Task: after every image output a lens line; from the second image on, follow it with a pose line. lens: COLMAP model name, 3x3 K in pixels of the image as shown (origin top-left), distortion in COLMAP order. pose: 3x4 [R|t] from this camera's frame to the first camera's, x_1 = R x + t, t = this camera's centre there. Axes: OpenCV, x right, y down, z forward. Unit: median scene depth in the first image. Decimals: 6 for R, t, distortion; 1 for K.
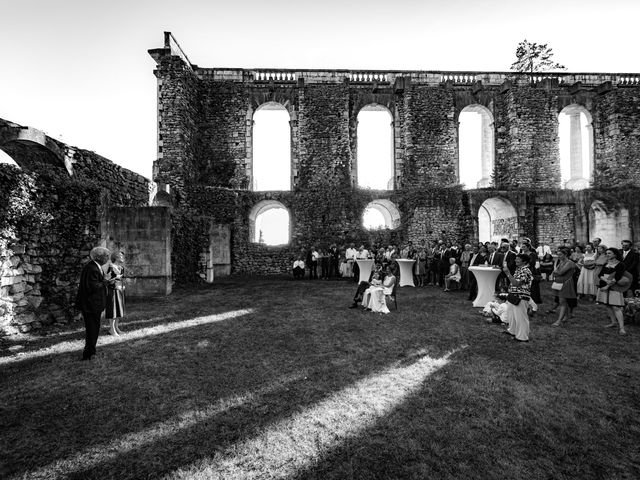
lens RADIAL K [[284.7, 0, 320.0], [0, 284.7, 240.0], [0, 0, 1]] dist [0.000782, -0.000129]
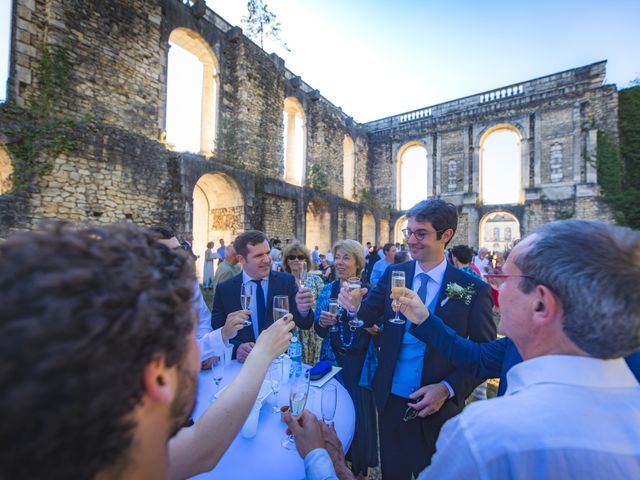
lens RADIAL K [[284.7, 0, 320.0], [0, 284.7, 240.0], [0, 0, 1]] dist [0.000782, -0.000129]
pose [[0.600130, 0.036750, 0.799058, 0.212701], [-0.033526, 0.999222, -0.020776, 0.013312], [-0.799200, -0.014321, 0.600895, 0.375064]]
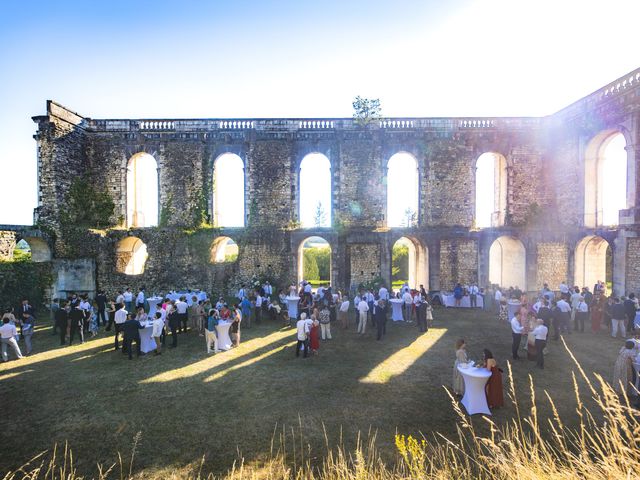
lens RADIAL K [[284.7, 0, 320.0], [0, 284.7, 240.0], [0, 0, 1]] dist [0.000782, -0.000129]
pose [[0.998742, 0.008042, -0.049493, 0.653800], [-0.006243, 0.999318, 0.036389, -0.167990], [0.049751, -0.036035, 0.998111, -0.178466]]
